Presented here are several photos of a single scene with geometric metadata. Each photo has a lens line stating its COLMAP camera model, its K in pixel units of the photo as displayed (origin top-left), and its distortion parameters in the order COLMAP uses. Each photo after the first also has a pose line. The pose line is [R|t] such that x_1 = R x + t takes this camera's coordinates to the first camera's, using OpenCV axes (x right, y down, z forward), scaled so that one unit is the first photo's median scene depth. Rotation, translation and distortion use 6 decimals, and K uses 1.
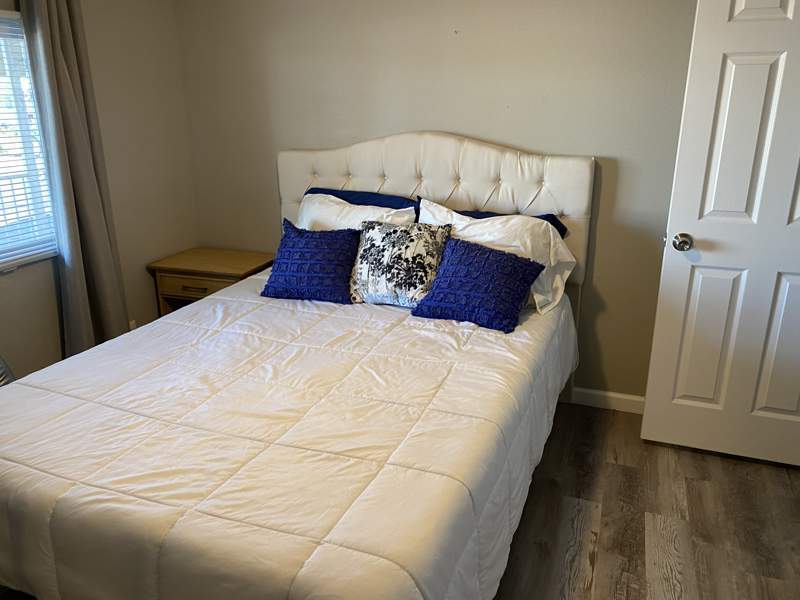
lens RADIAL K [[602.6, 0, 400.0], [0, 602.6, 300.0], [0, 0, 1]] dist [-0.001762, -0.002123]
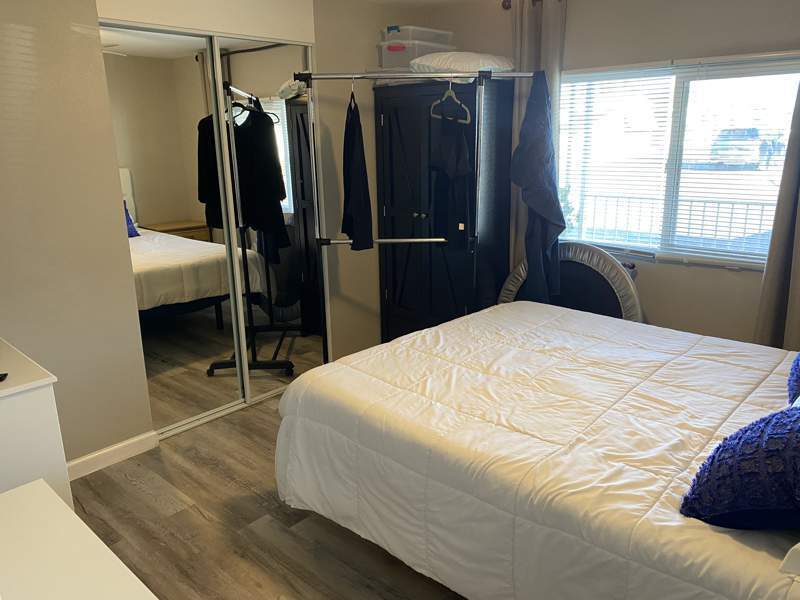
lens RADIAL K [[602.6, 0, 400.0], [0, 602.6, 300.0], [0, 0, 1]] dist [-0.001762, -0.002123]
pose [[-0.385921, 0.249416, -0.888176, 0.801623], [-0.263204, 0.892975, 0.365129, -0.294362], [0.884188, 0.374683, -0.278971, 0.871879]]
